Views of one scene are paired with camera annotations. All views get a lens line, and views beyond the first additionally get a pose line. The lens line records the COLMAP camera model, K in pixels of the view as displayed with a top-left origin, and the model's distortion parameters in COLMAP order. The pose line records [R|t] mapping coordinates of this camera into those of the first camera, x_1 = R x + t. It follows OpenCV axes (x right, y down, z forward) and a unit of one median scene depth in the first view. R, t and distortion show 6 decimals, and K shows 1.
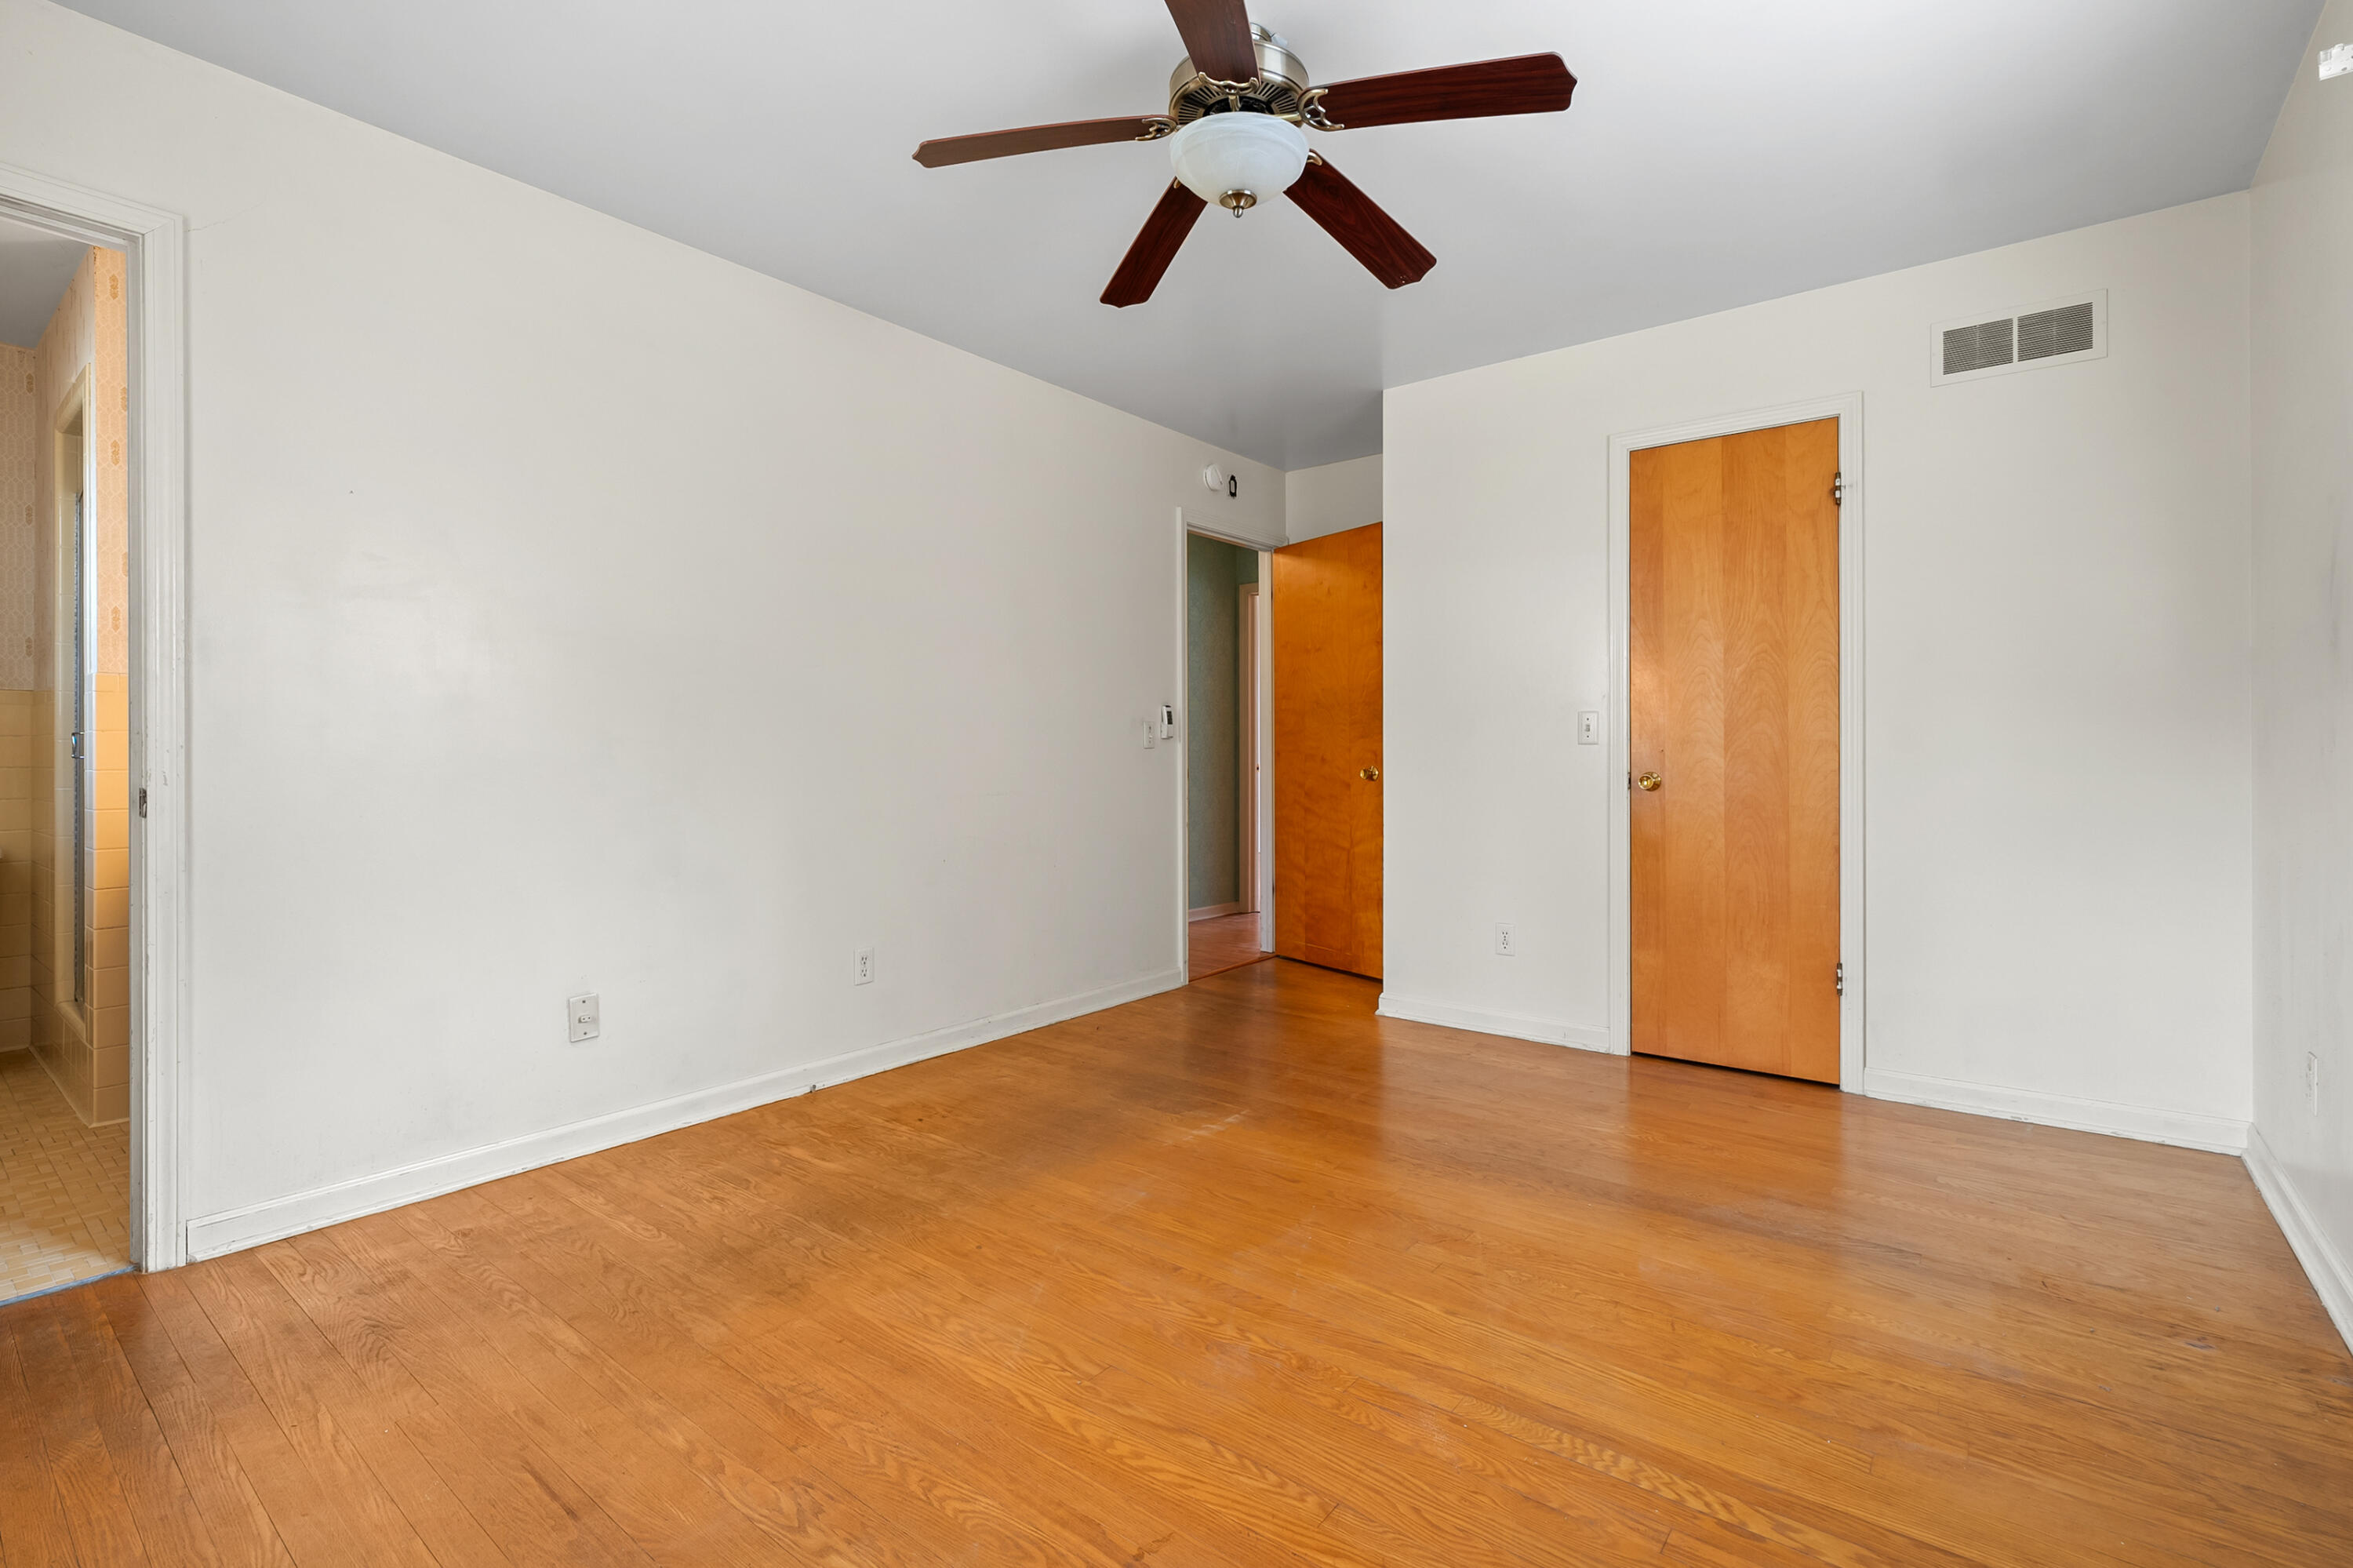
lens RADIAL K [[1072.5, 0, 1172.3], [0, 1072.5, 766.1], [0, 0, 1]] dist [-0.007231, 0.001408]
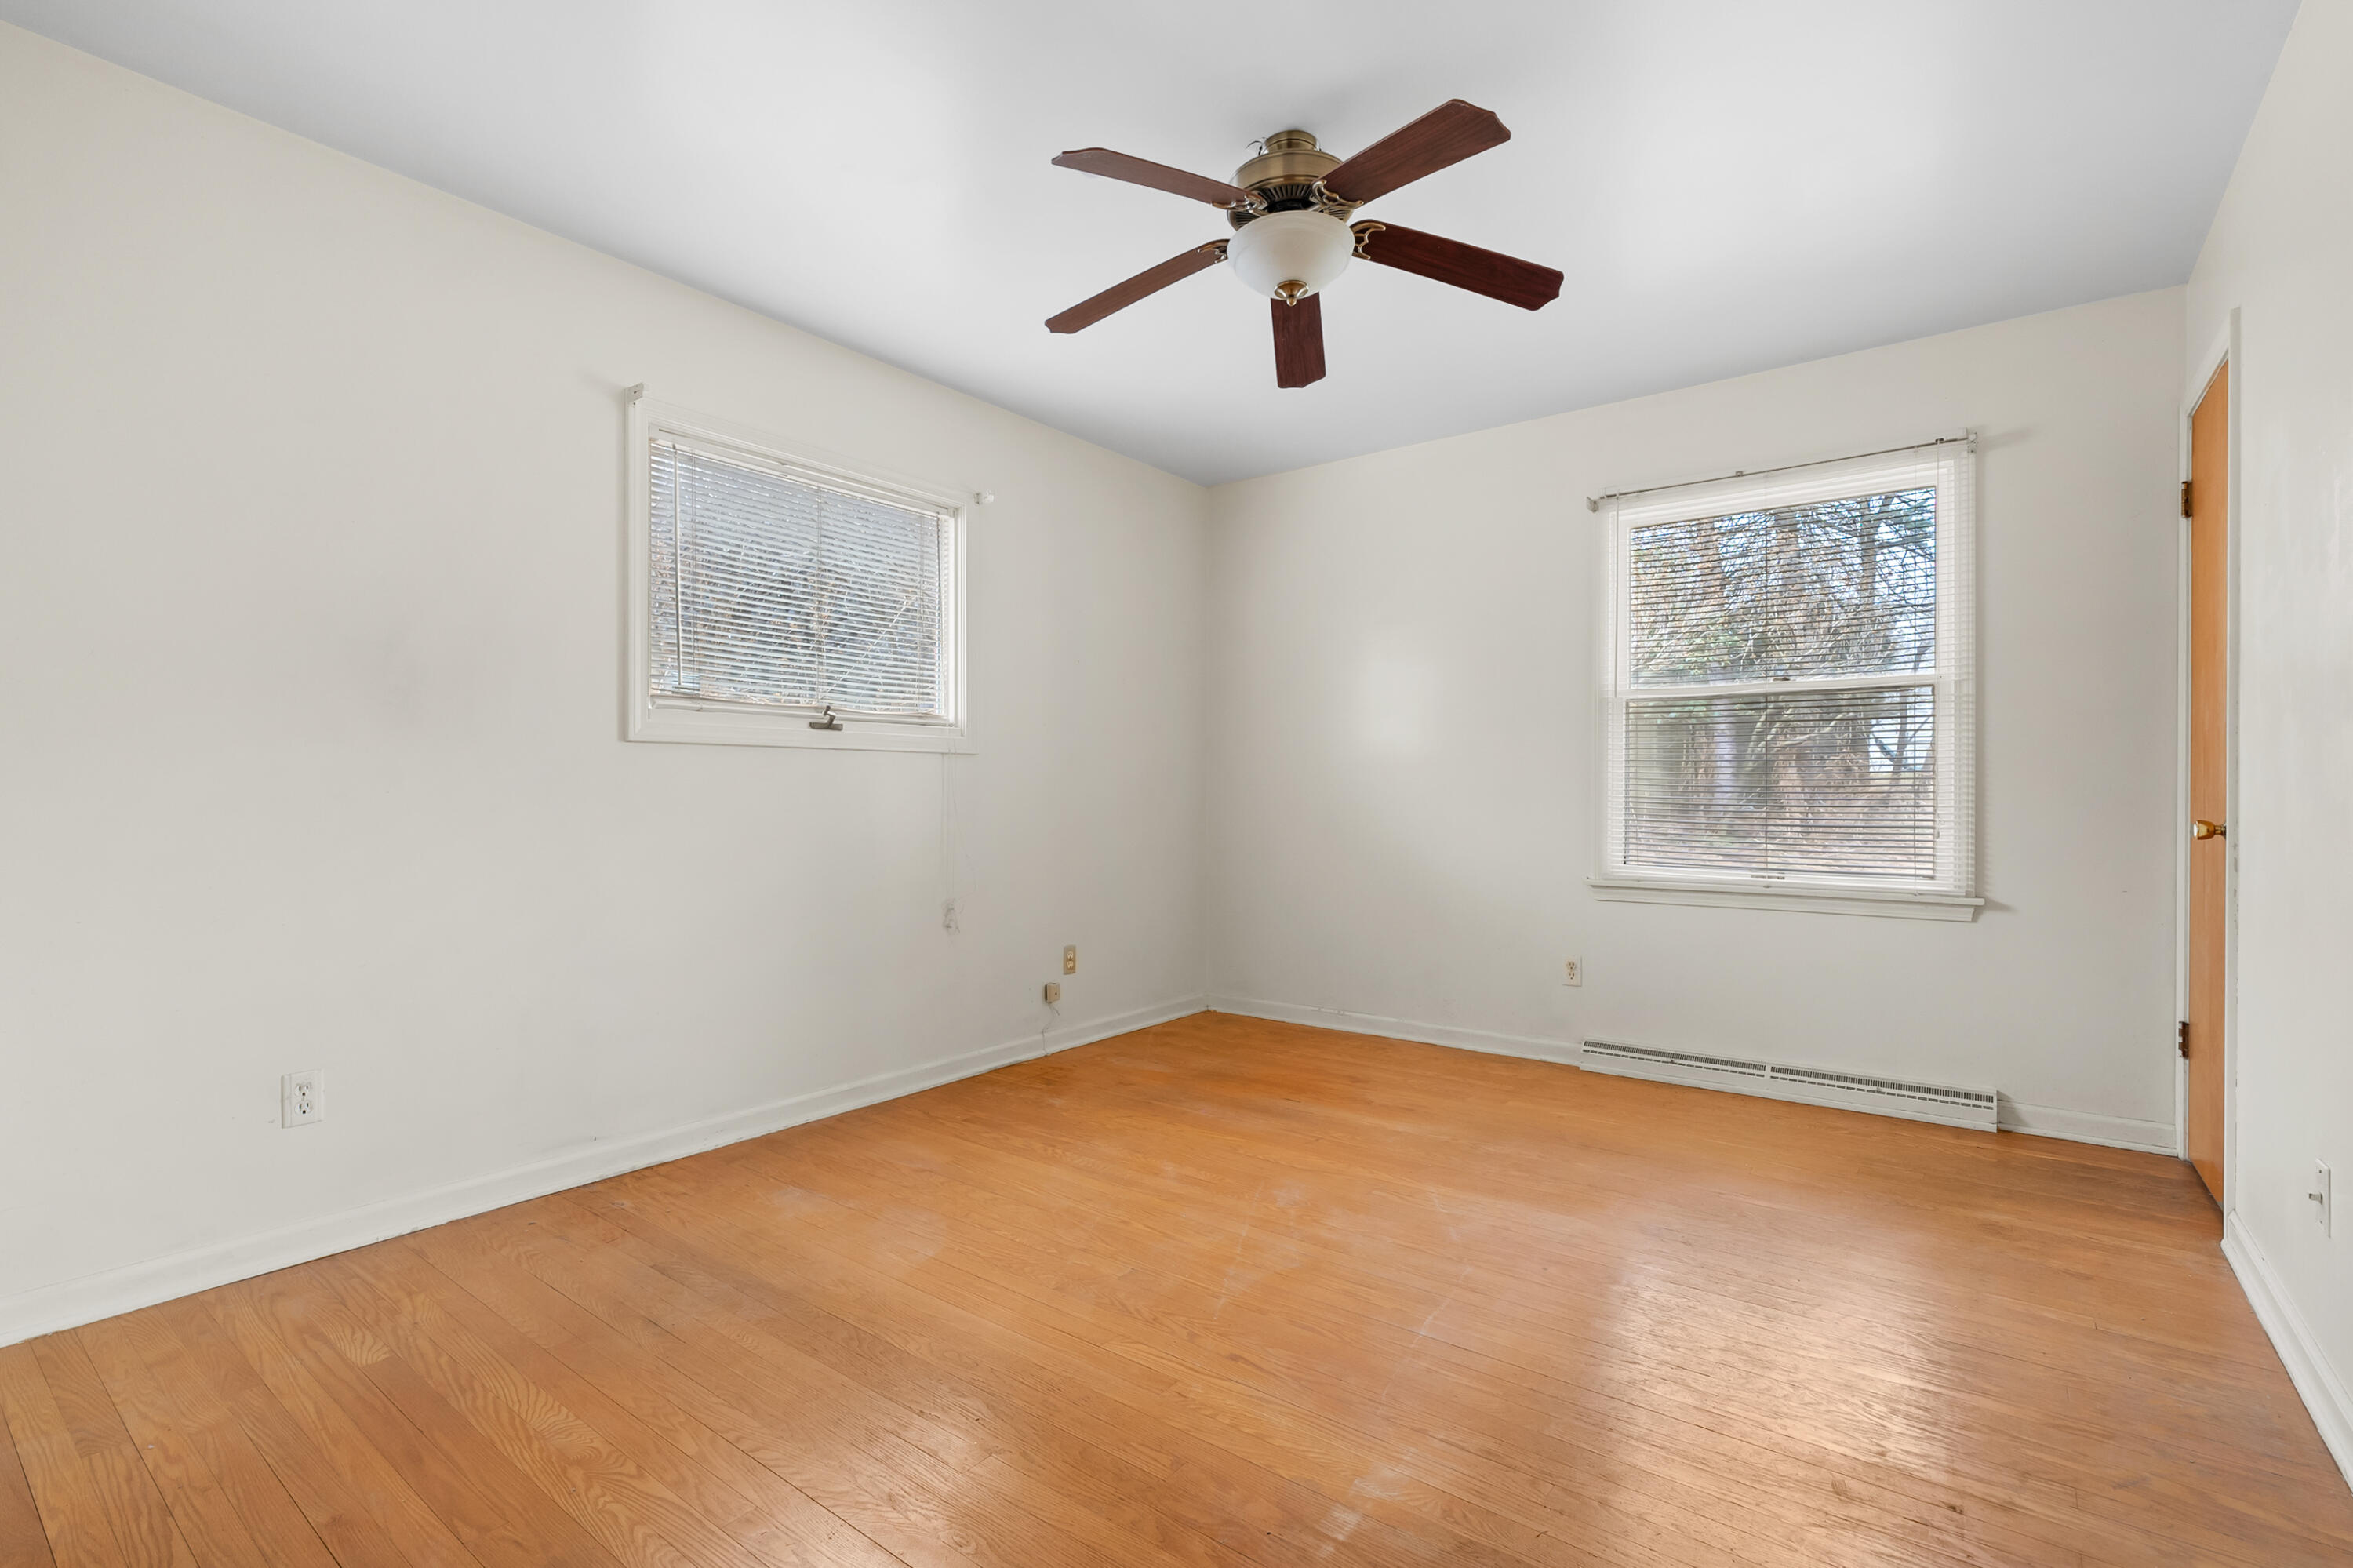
lens RADIAL K [[1072.5, 0, 1176.3], [0, 1072.5, 782.2], [0, 0, 1]] dist [-0.007231, 0.001408]
pose [[-0.999777, 0.001614, -0.021076, 0.201720], [0.001587, 0.999998, 0.001327, -0.024144], [0.021078, 0.001294, -0.999777, 2.079796]]
